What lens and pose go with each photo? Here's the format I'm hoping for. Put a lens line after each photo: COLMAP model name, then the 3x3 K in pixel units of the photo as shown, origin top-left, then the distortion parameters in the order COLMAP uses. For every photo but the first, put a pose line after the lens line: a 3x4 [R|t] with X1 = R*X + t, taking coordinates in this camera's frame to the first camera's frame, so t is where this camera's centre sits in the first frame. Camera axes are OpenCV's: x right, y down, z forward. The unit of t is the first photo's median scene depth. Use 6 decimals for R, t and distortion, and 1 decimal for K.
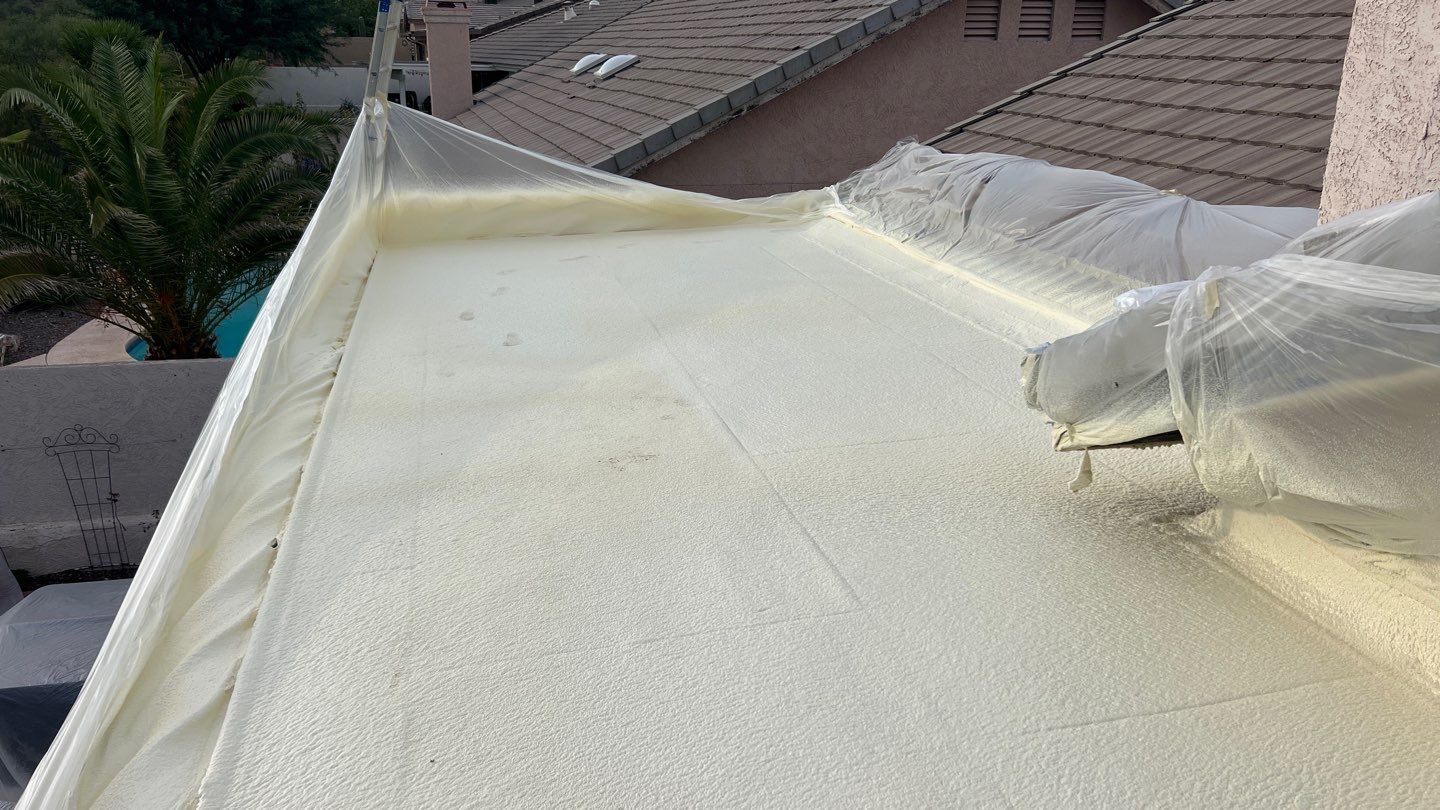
lens RADIAL K [[1064.2, 0, 720.0], [0, 1064.2, 405.0], [0, 0, 1]] dist [0.007849, 0.008997]
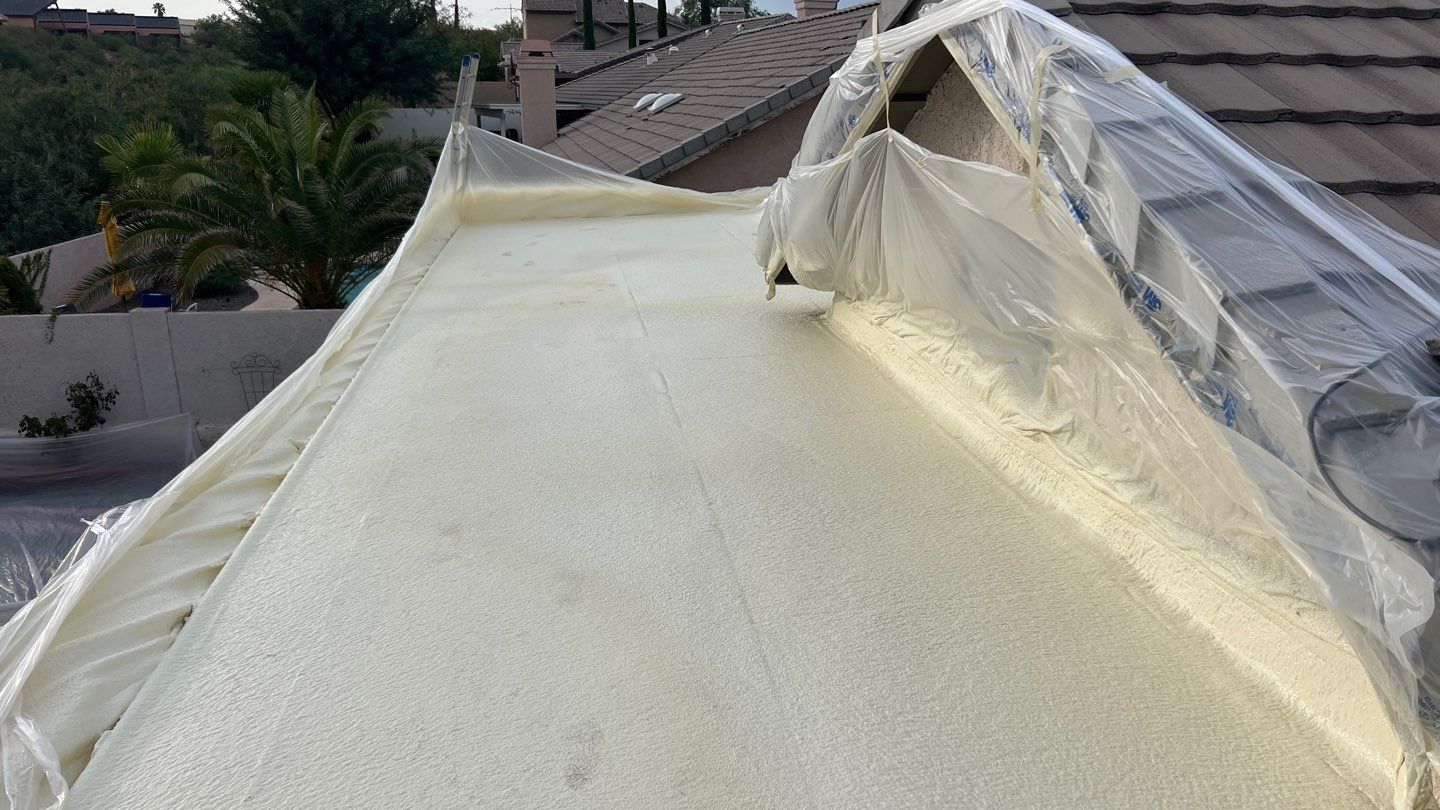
lens RADIAL K [[1102.0, 0, 736.1], [0, 1102.0, 405.5], [0, 0, 1]] dist [0.003880, -0.001275]
pose [[0.996070, 0.014344, -0.087397, 0.145165], [-0.018105, 0.998937, -0.042399, 0.119218], [0.086696, 0.043815, 0.995271, -0.348120]]
